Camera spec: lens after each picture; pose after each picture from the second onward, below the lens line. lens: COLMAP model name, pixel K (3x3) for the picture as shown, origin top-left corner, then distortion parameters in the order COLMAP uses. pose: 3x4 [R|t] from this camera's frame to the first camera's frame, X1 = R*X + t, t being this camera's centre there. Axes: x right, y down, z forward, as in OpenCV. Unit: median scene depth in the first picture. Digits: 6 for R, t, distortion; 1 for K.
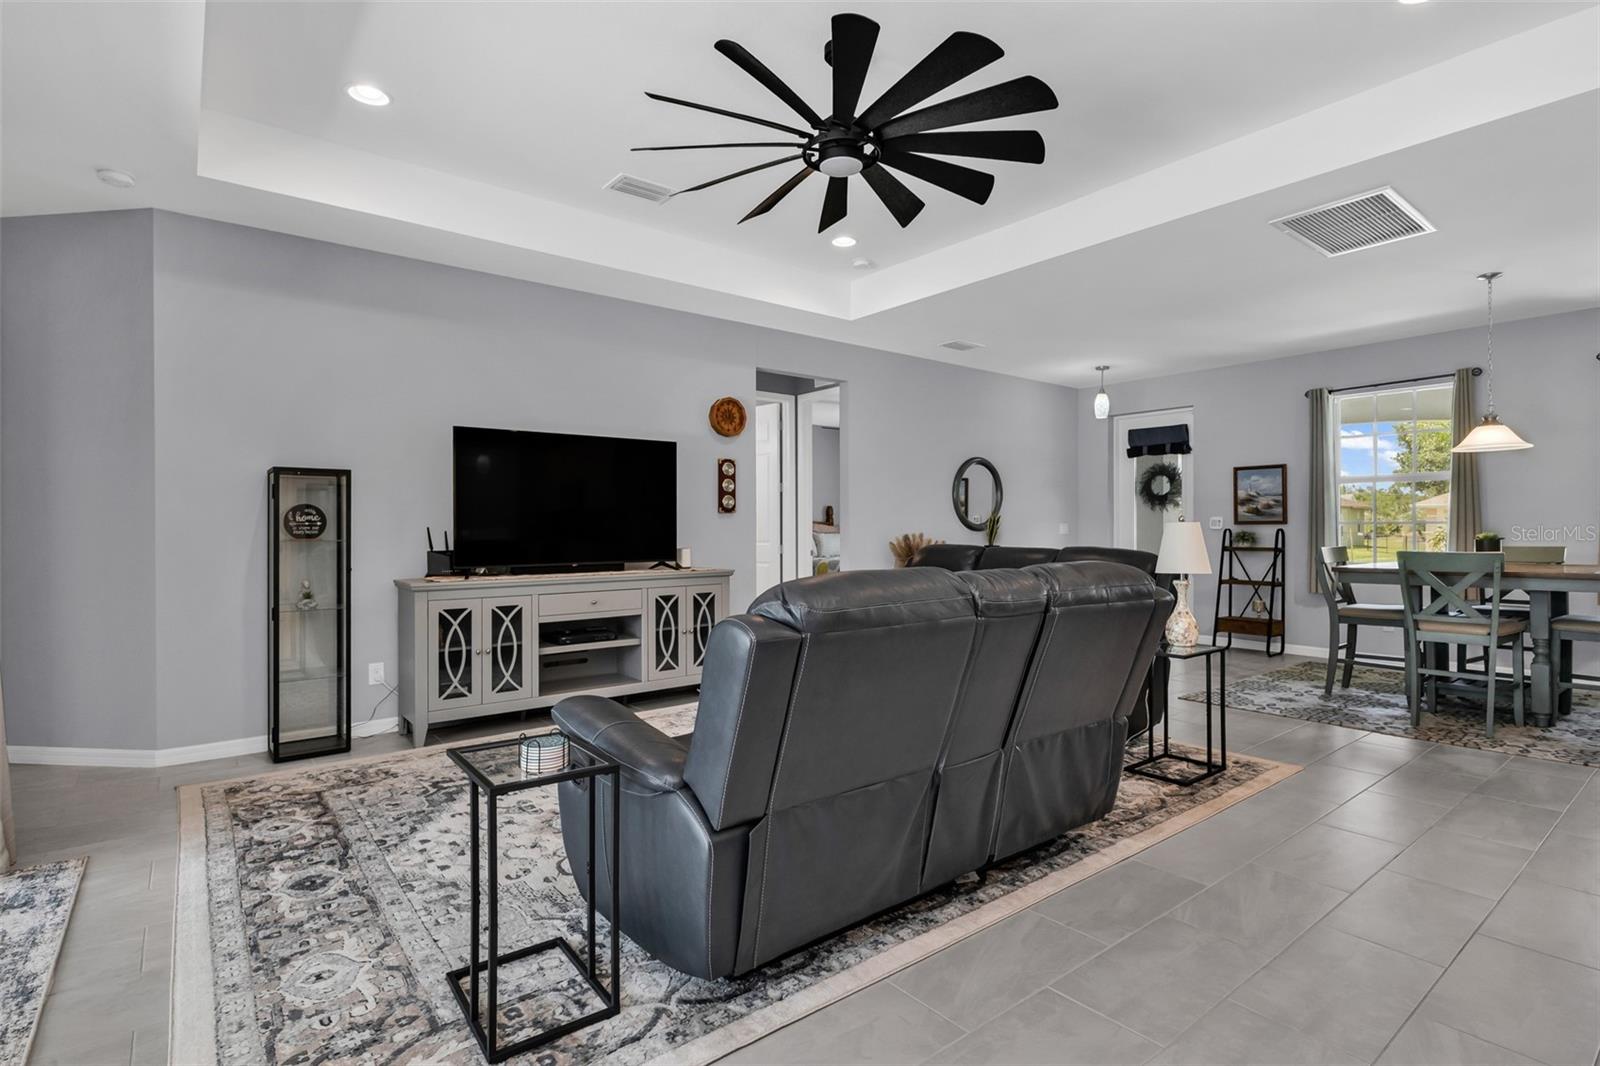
lens RADIAL K [[767.3, 0, 807.0], [0, 767.3, 527.6], [0, 0, 1]] dist [0.001482, 0.000427]
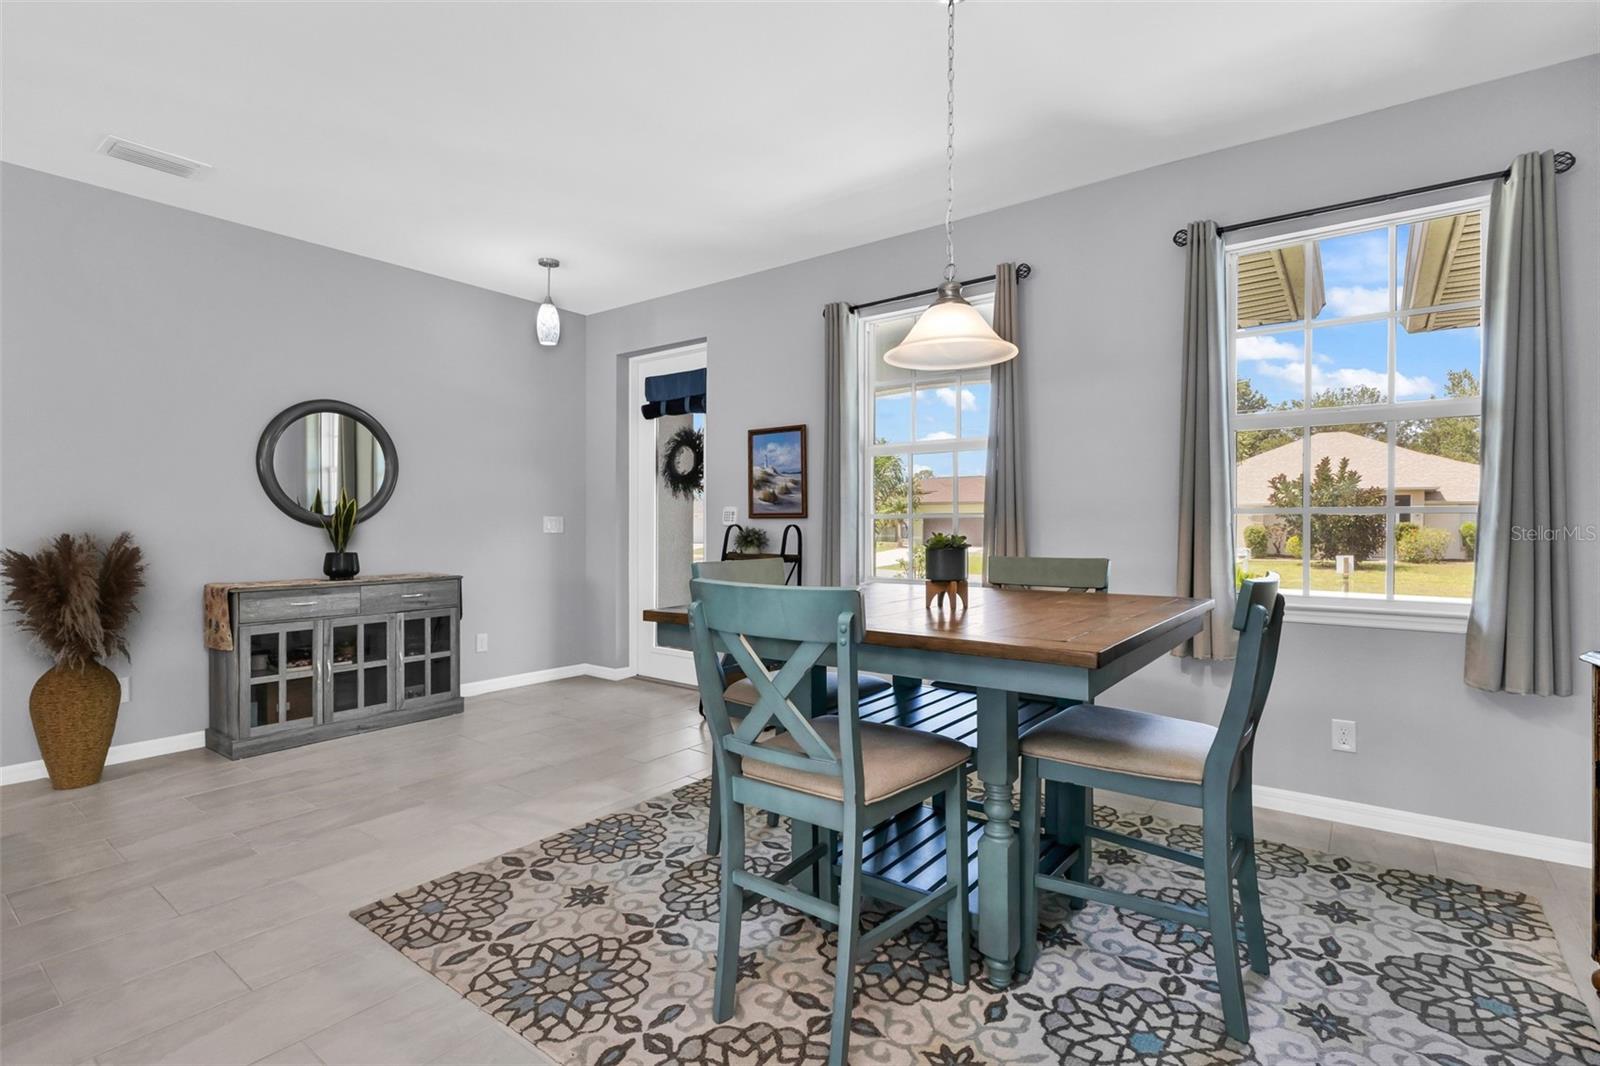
lens RADIAL K [[767.3, 0, 803.3], [0, 767.3, 521.4], [0, 0, 1]] dist [0.001482, 0.000427]
pose [[0.968278, 0.005359, 0.249816, 0.483063], [-0.005167, 0.999986, -0.001424, -0.000745], [-0.249820, 0.000088, 0.968292, 0.393115]]
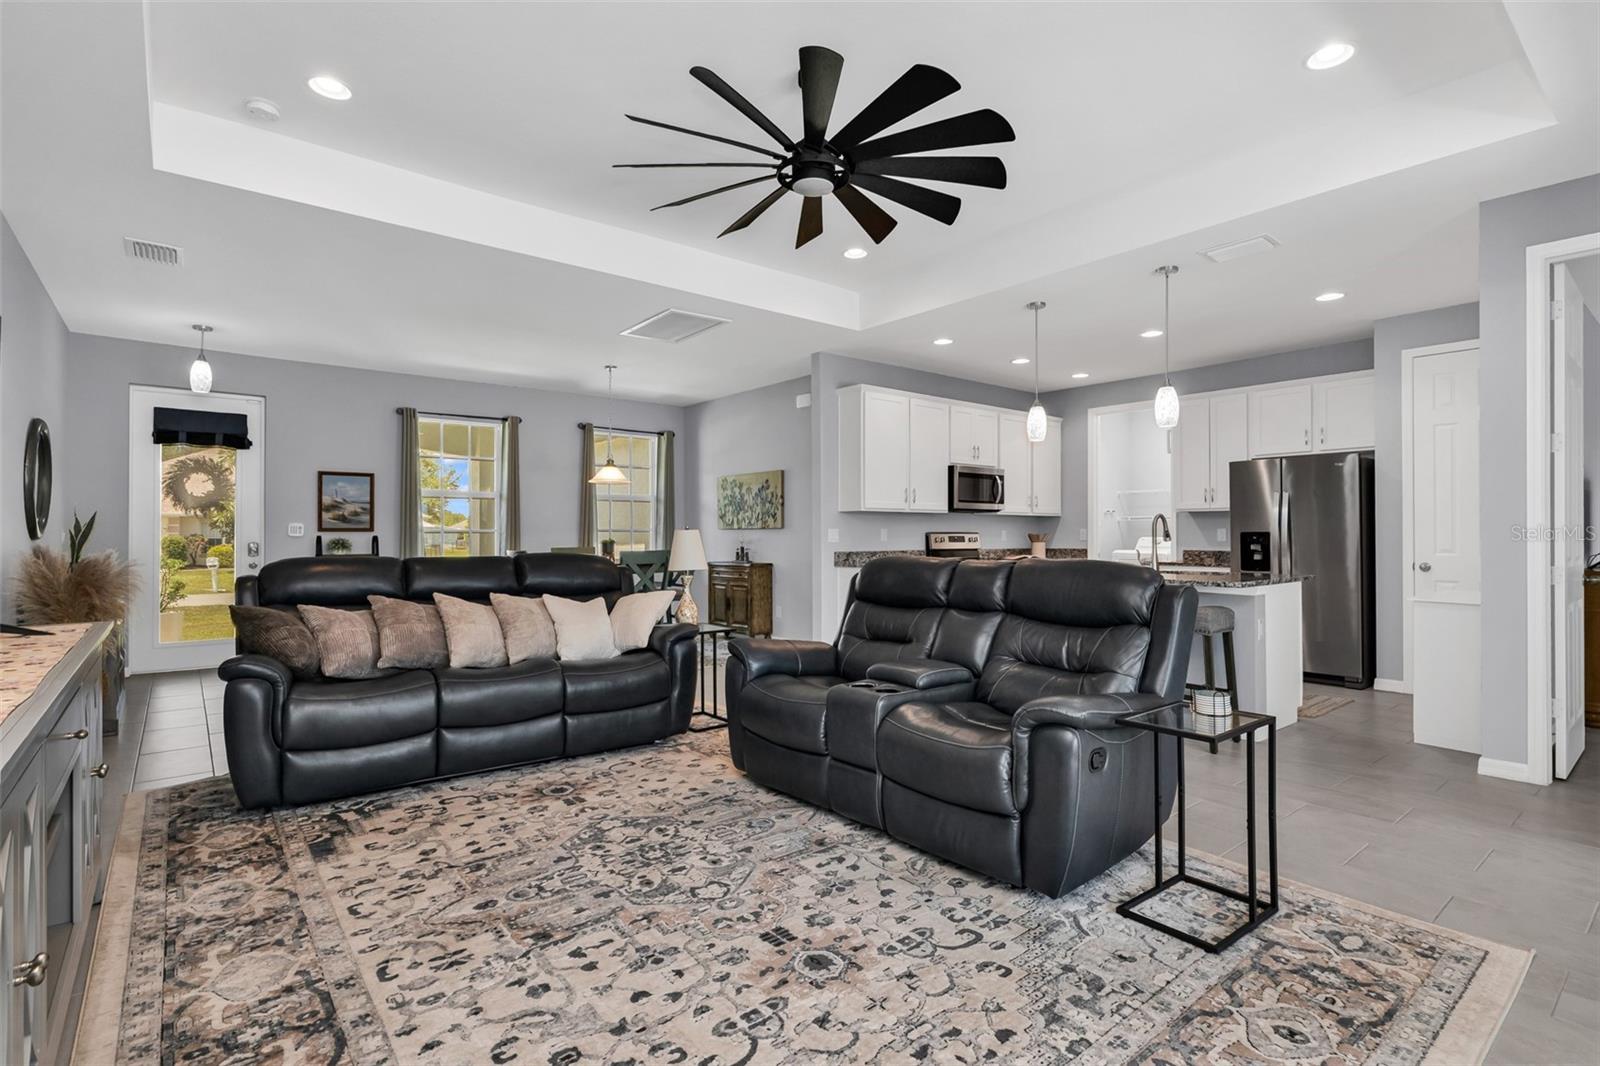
lens RADIAL K [[767.3, 0, 794.4], [0, 767.3, 524.7], [0, 0, 1]] dist [0.001482, 0.000427]
pose [[-0.003377, 0.015340, 0.999877, -0.439870], [-0.001043, 0.999882, -0.015344, 0.002123], [-0.999994, -0.001095, -0.003360, 0.453278]]
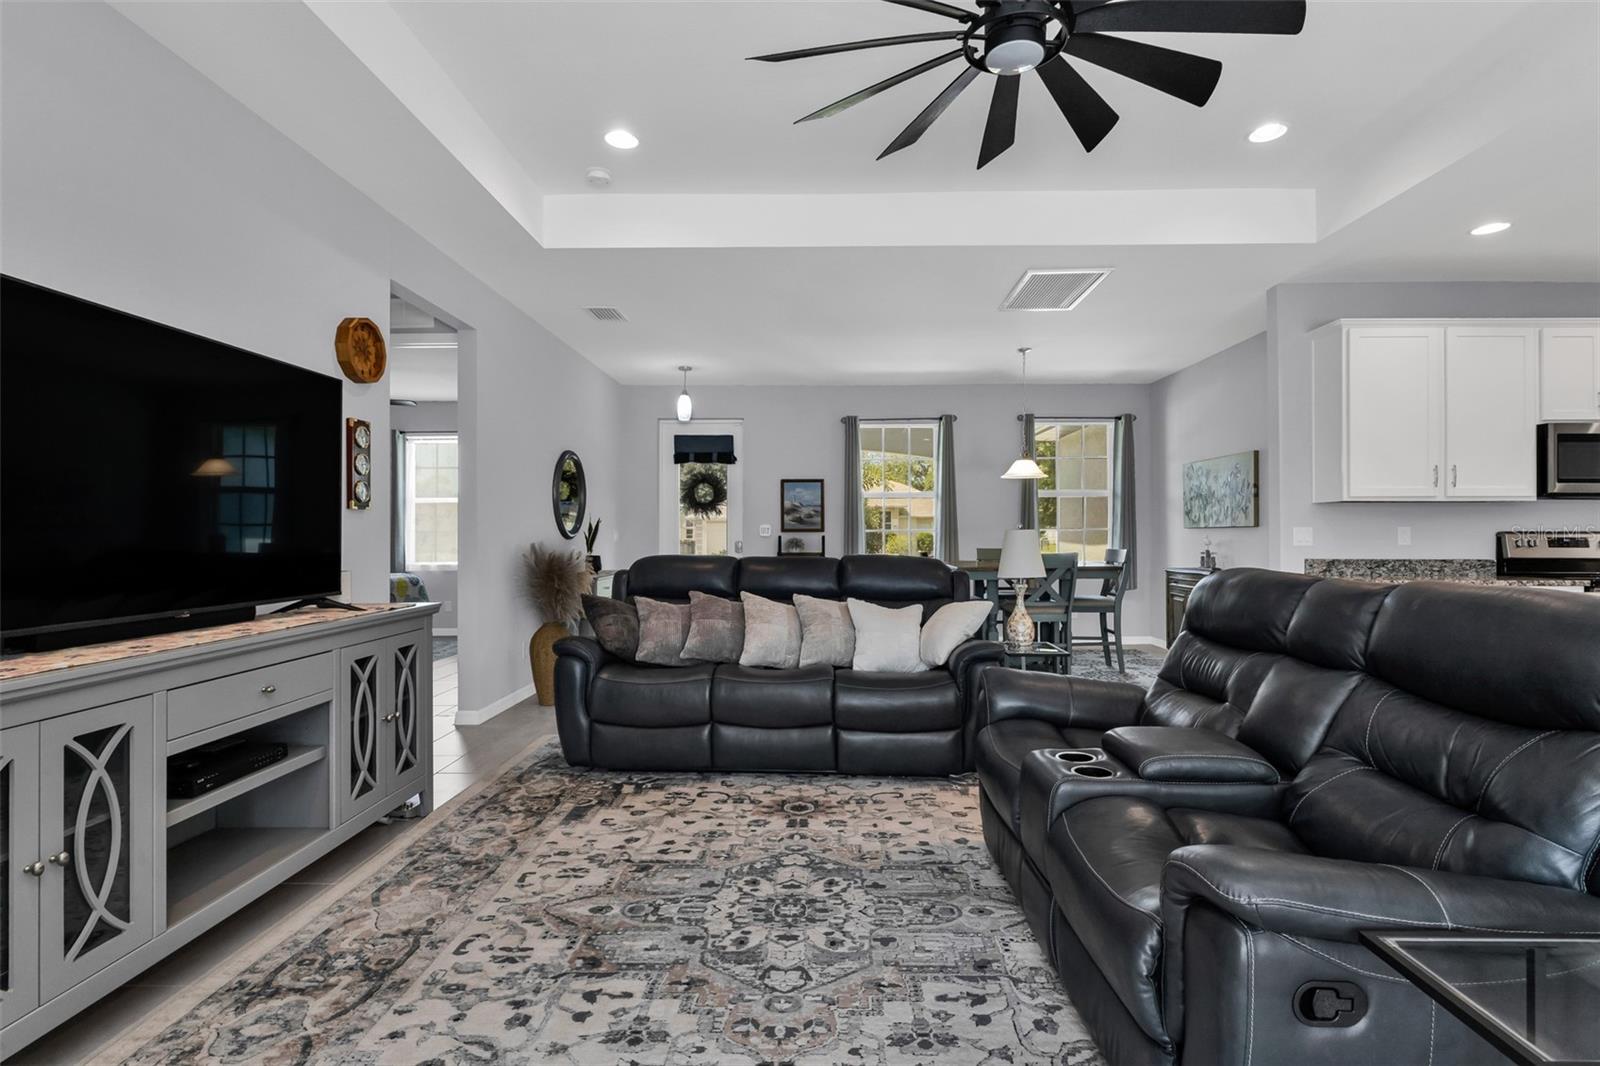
lens RADIAL K [[773.9, 0, 807.2], [0, 773.9, 525.9], [0, 0, 1]] dist [0.004333, -0.001766]
pose [[0.637356, 0.009825, 0.770507, -0.298130], [-0.002017, 0.999937, -0.011082, 0.000072], [-0.770567, 0.005509, 0.637335, 0.294809]]
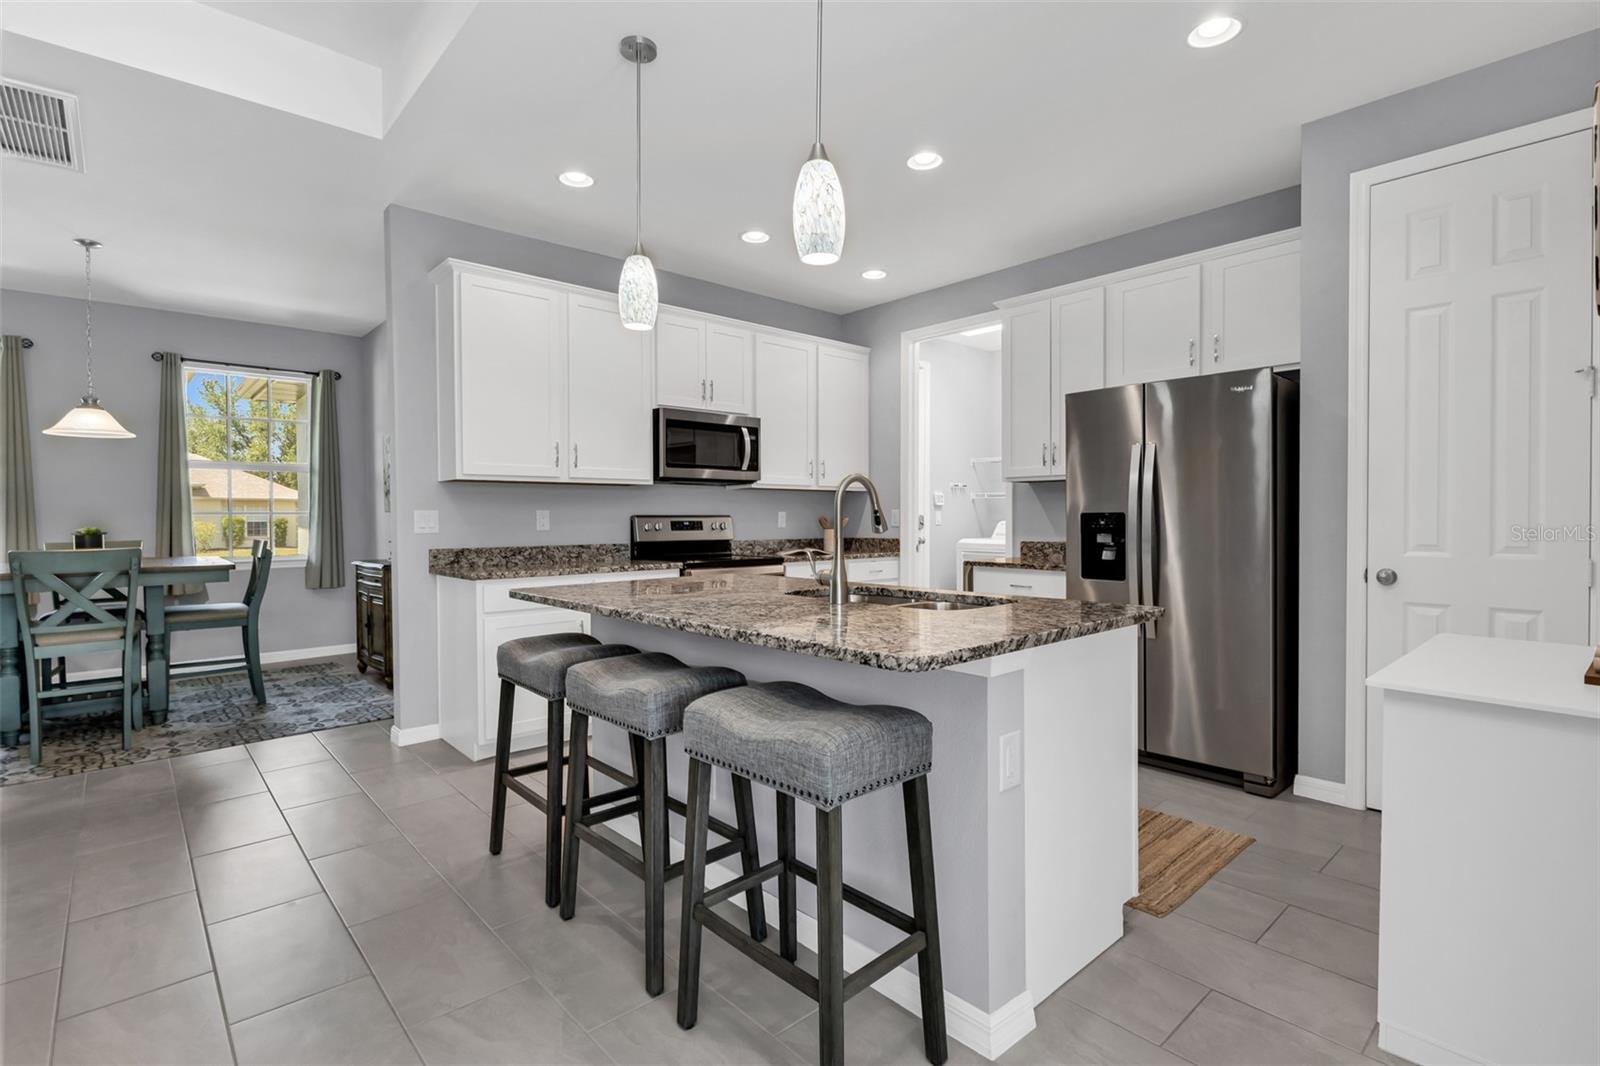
lens RADIAL K [[767.3, 0, 795.8], [0, 767.3, 525.7], [0, 0, 1]] dist [0.001482, 0.000427]
pose [[-0.055370, -0.009066, 0.998425, -0.052368], [0.003638, 0.999950, 0.009282, -0.000489], [-0.998459, 0.004146, -0.055334, 0.148037]]
